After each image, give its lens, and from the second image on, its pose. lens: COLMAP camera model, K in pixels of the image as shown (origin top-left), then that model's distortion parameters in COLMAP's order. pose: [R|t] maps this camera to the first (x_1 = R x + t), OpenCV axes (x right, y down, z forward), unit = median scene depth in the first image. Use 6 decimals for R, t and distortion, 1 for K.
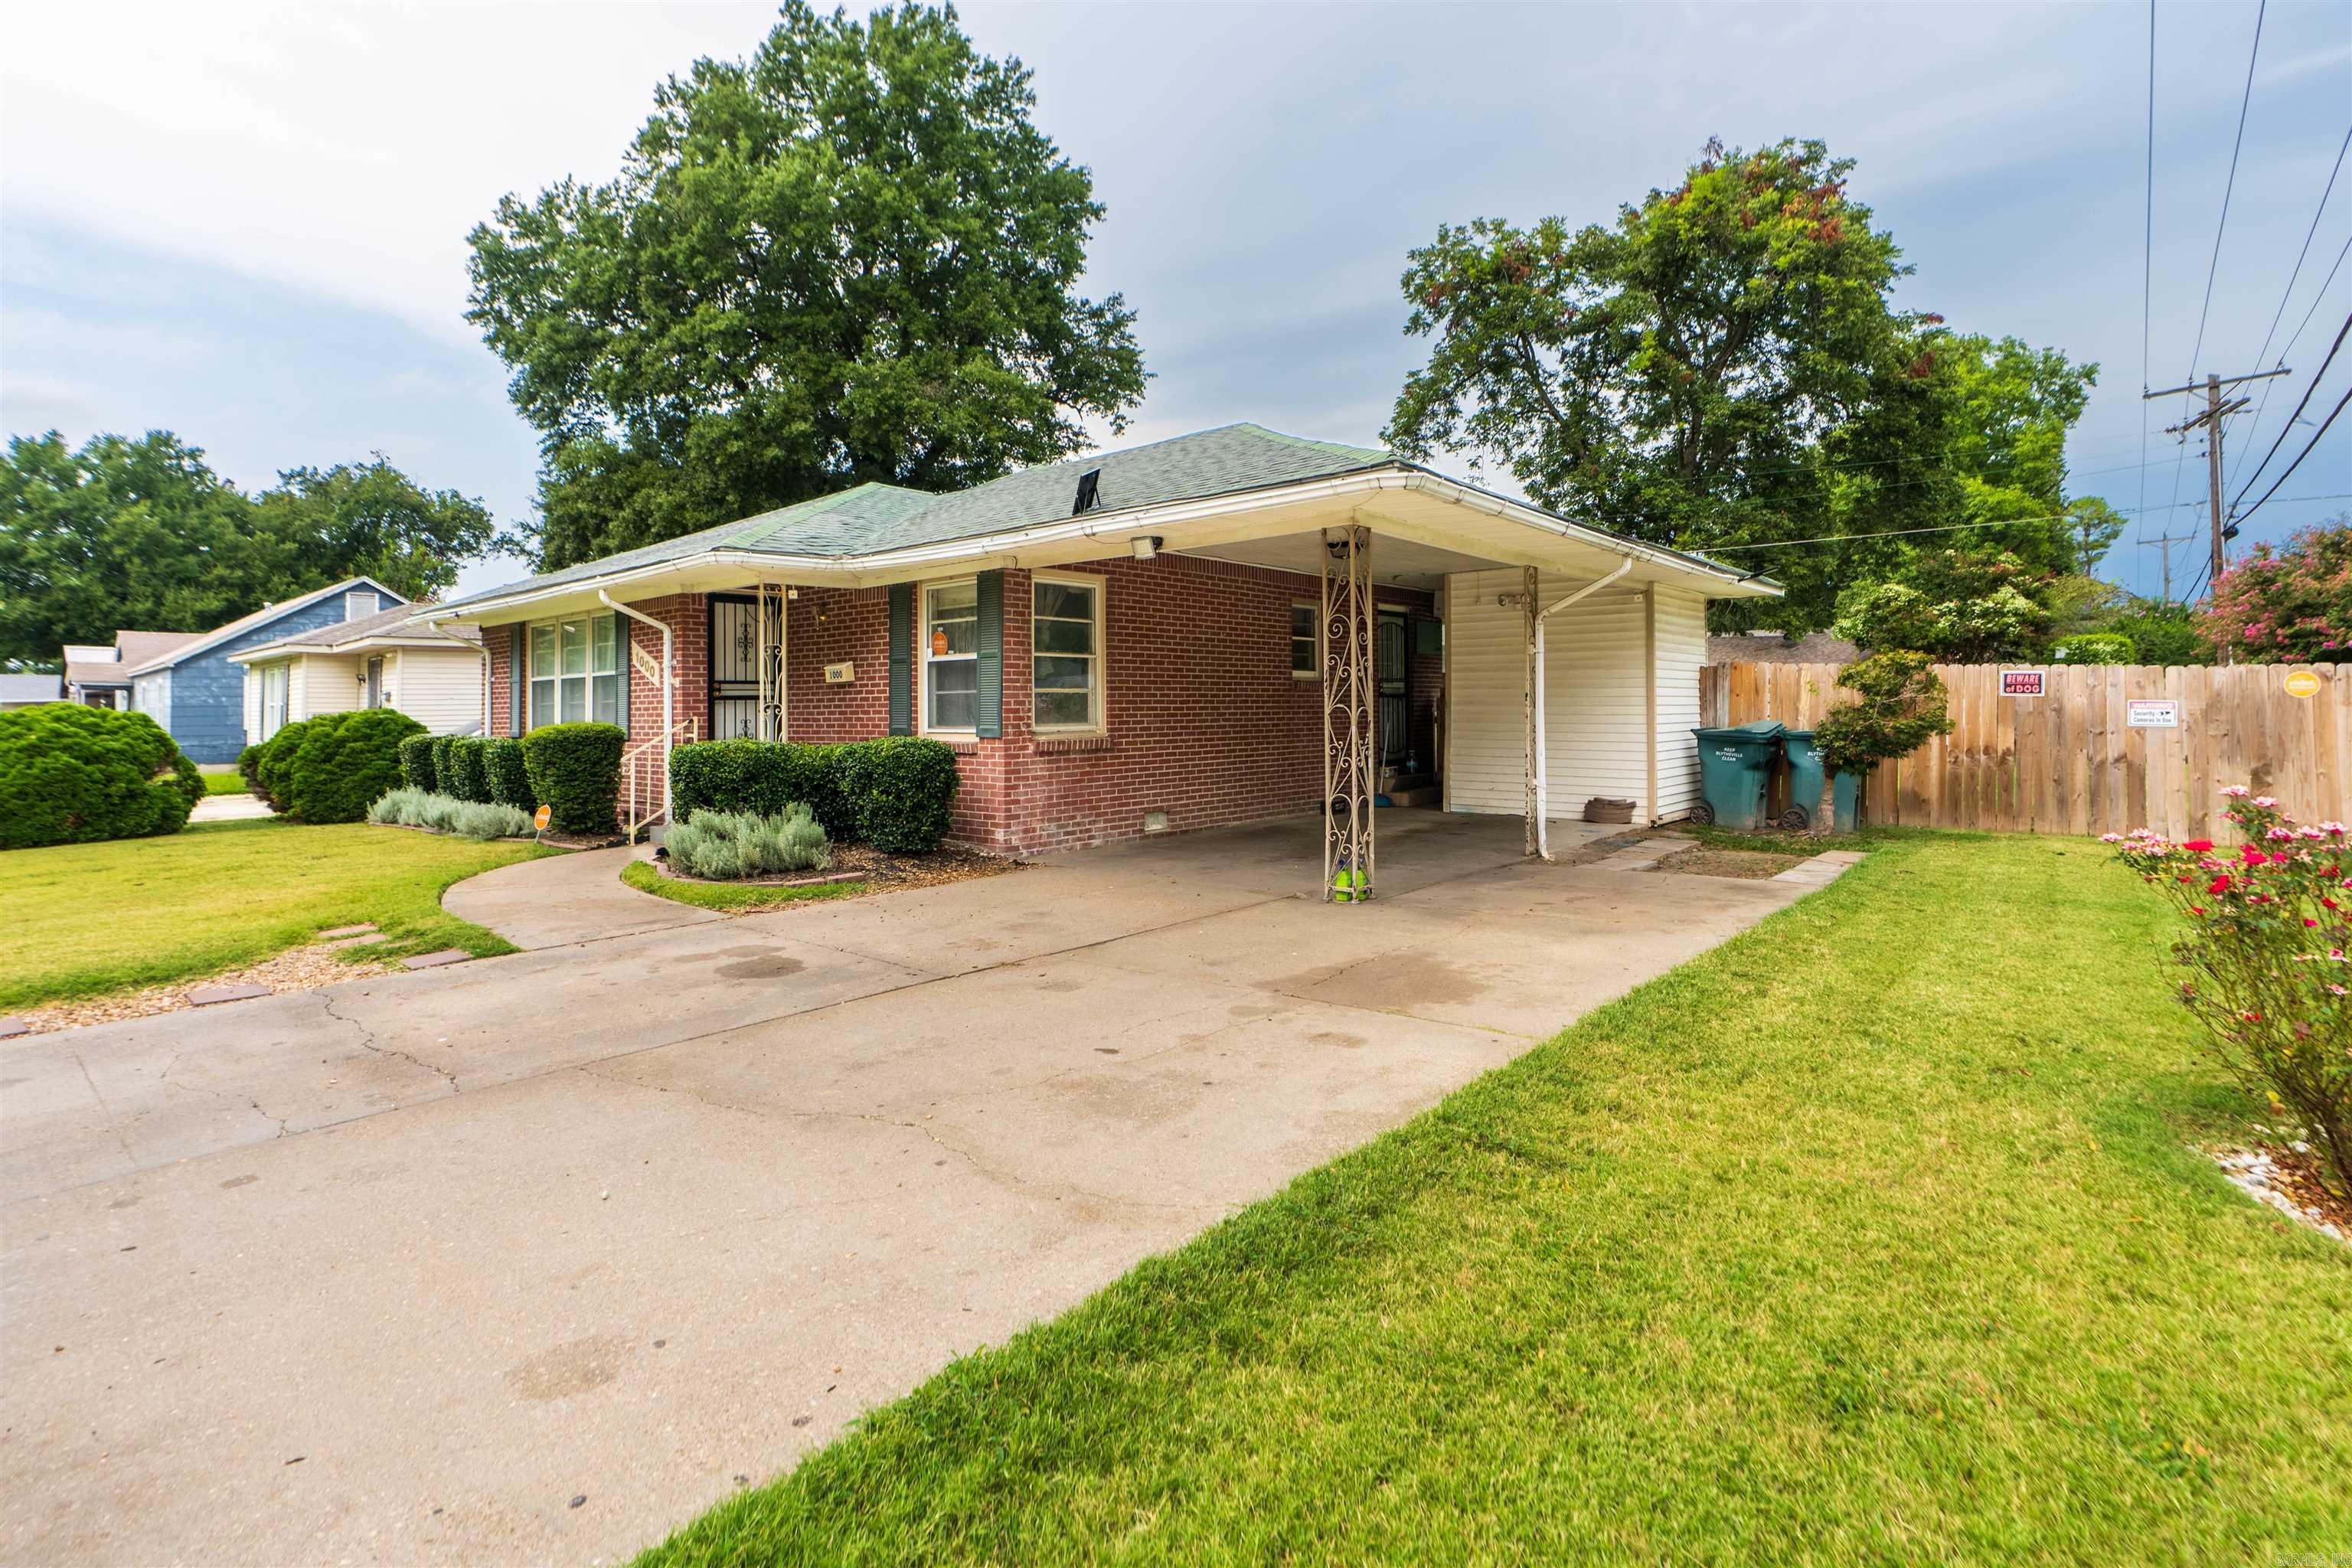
lens RADIAL K [[1077.7, 0, 1191.7], [0, 1077.7, 678.2], [0, 0, 1]] dist [-0.013732, 0.005182]
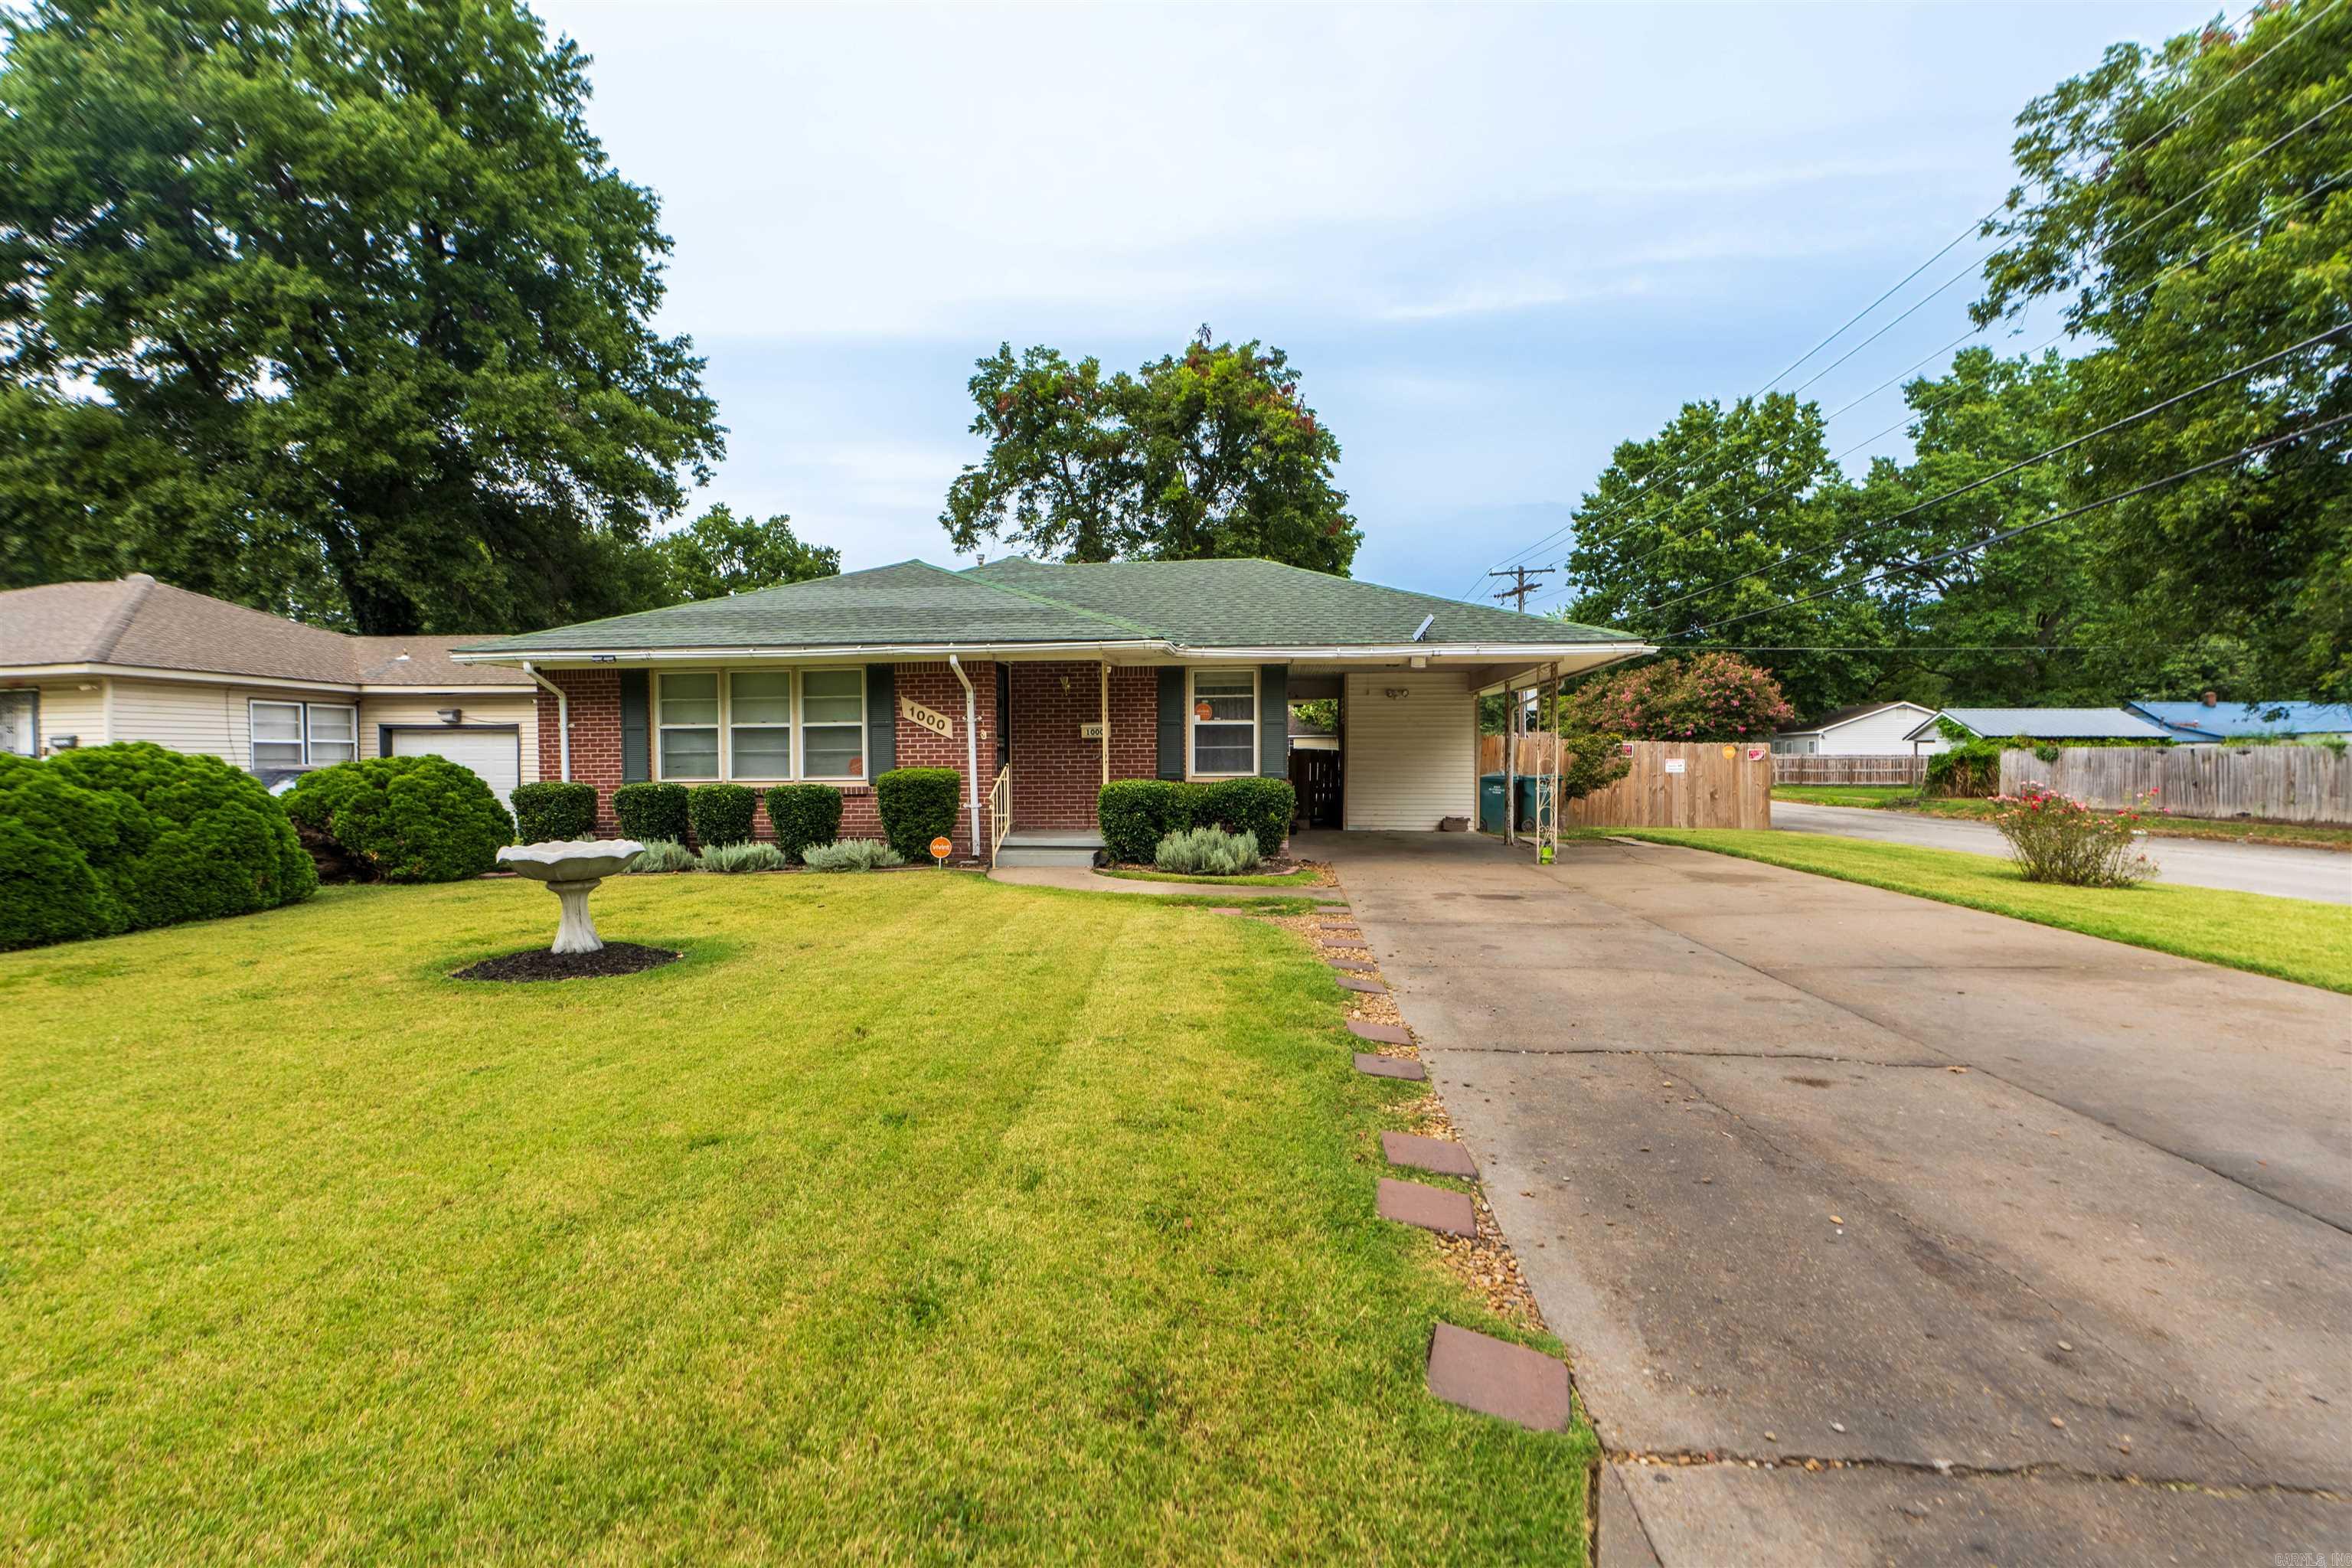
lens RADIAL K [[1077.7, 0, 1184.8], [0, 1077.7, 762.6], [0, 0, 1]] dist [-0.013732, 0.005182]
pose [[0.807640, 0.002713, 0.589670, -0.329537], [-0.012145, 0.999854, 0.012034, 0.005139], [-0.589551, -0.016881, 0.807555, -0.038009]]
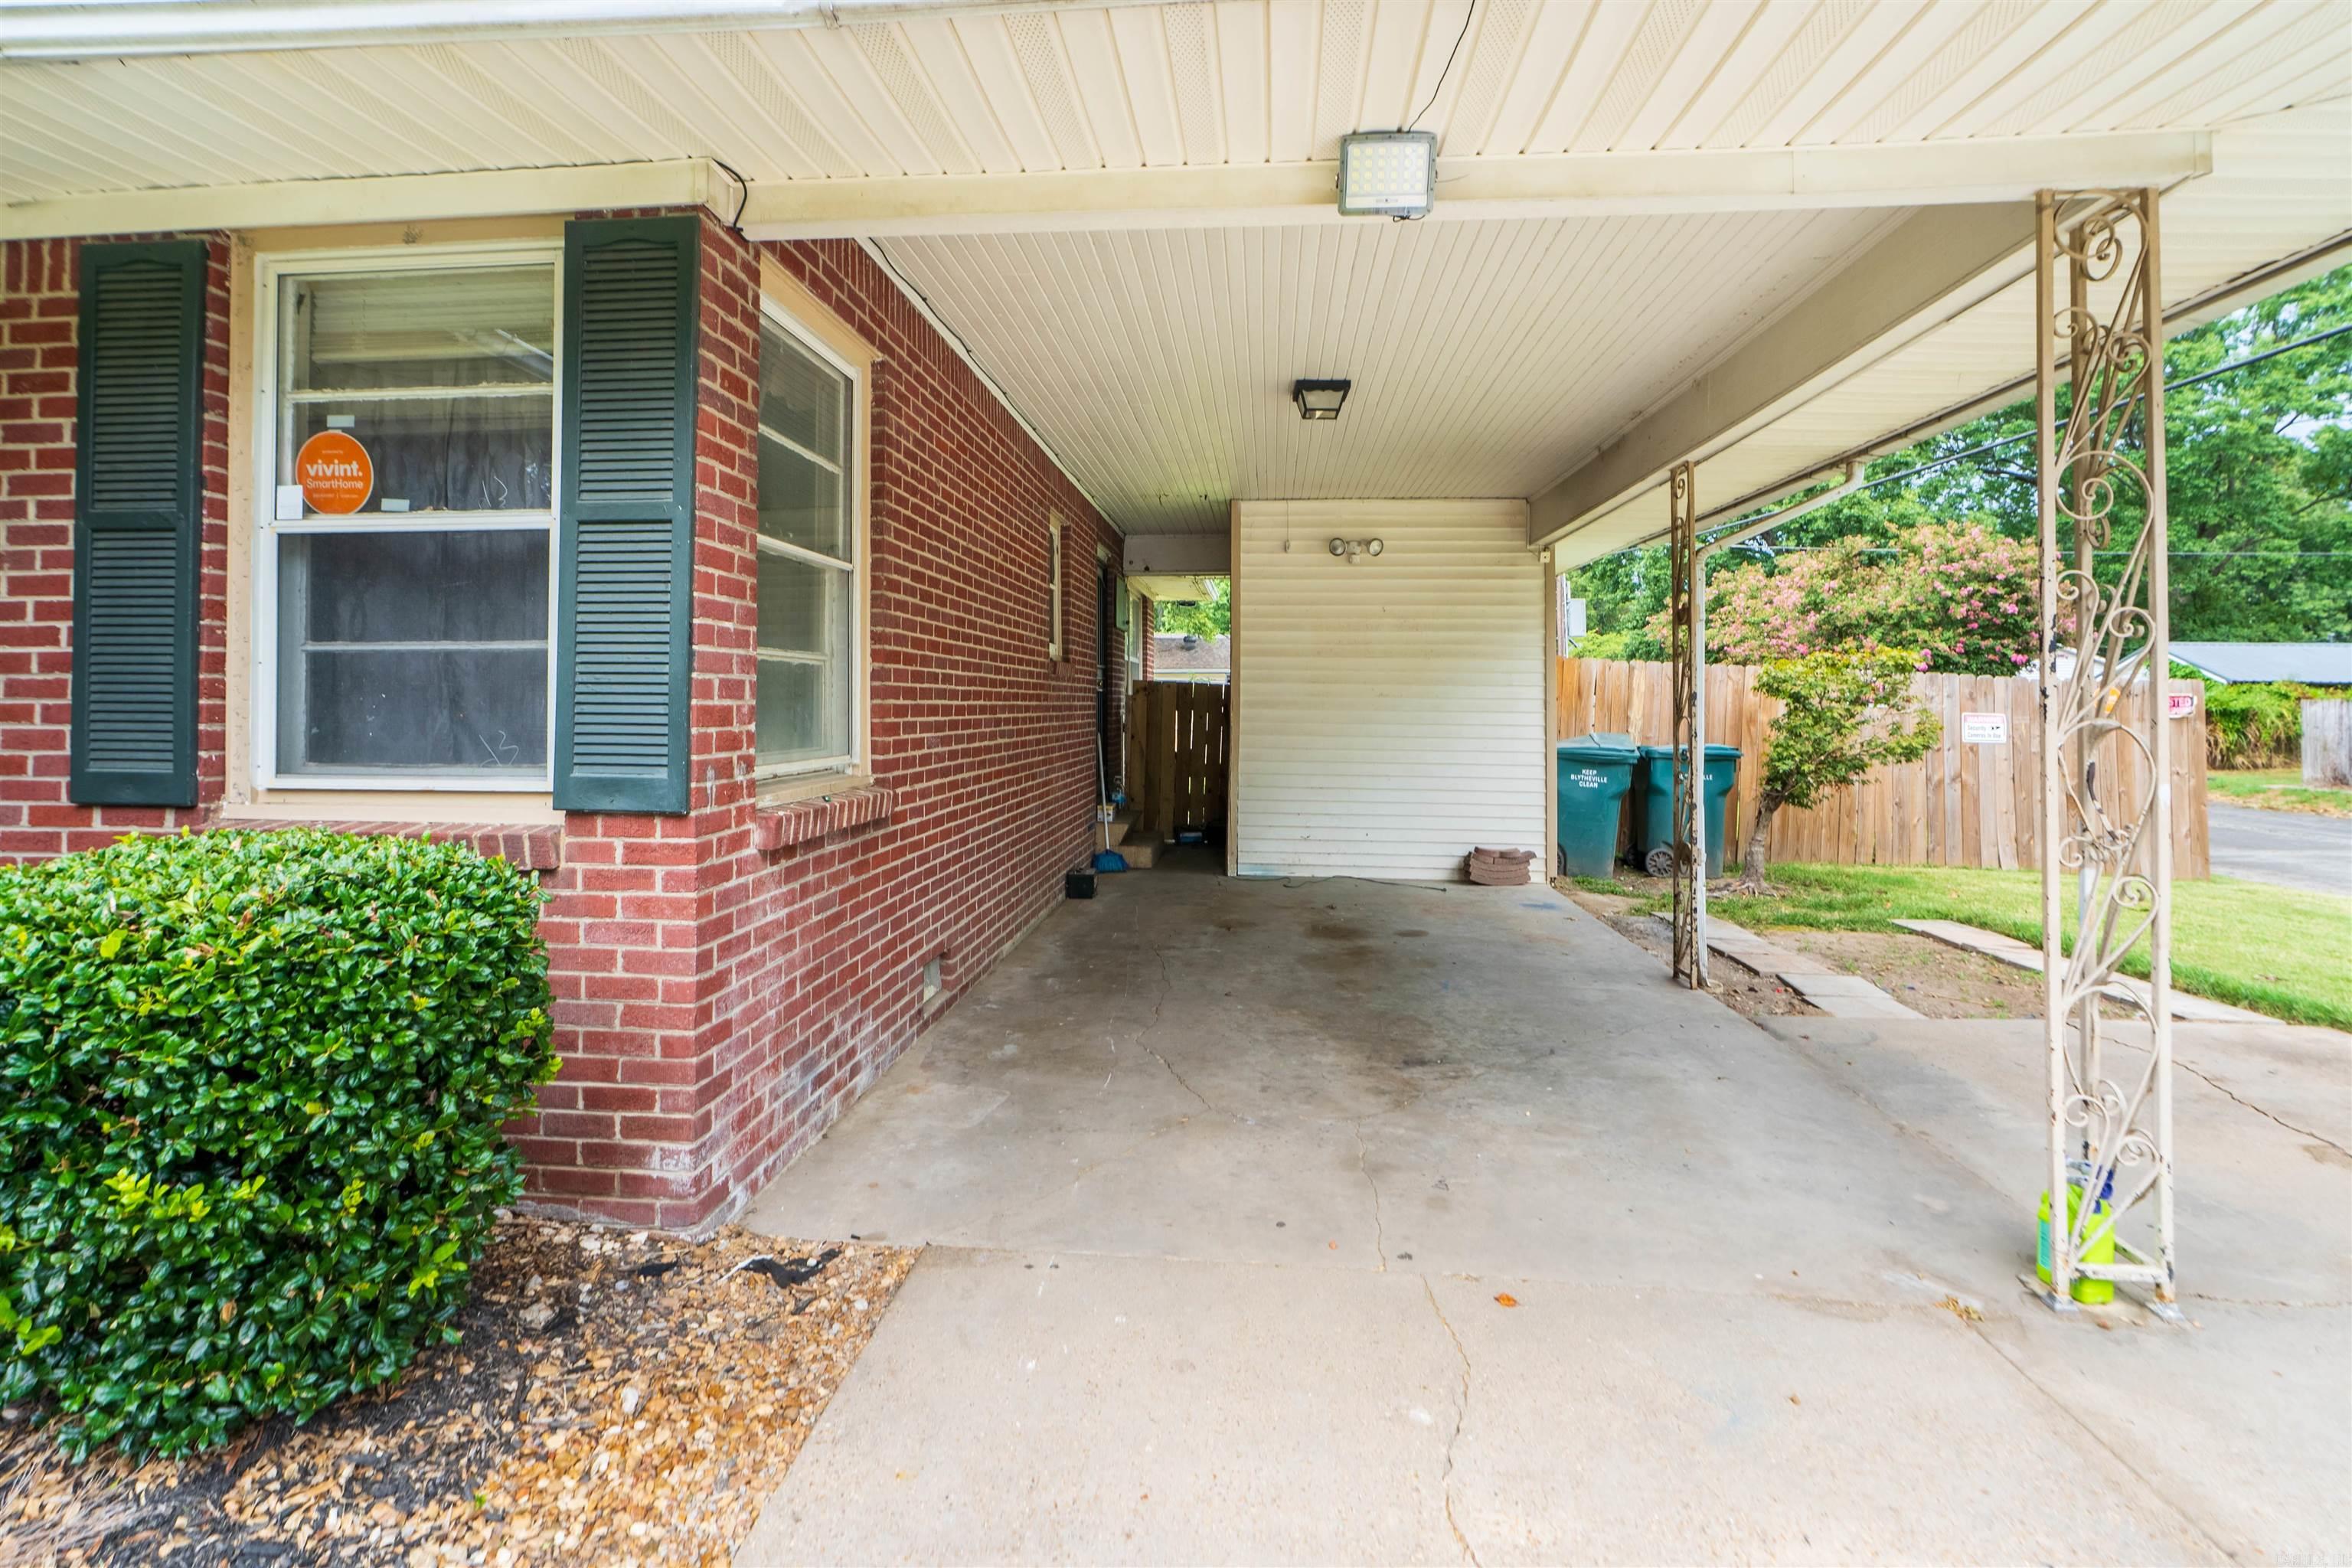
lens RADIAL K [[1077.7, 0, 1123.6], [0, 1077.7, 697.2], [0, 0, 1]] dist [-0.013732, 0.005182]
pose [[0.830277, 0.016068, 0.557119, -0.066271], [-0.025364, 0.999638, 0.008970, 0.005628], [-0.556773, -0.021579, 0.830384, 0.198004]]
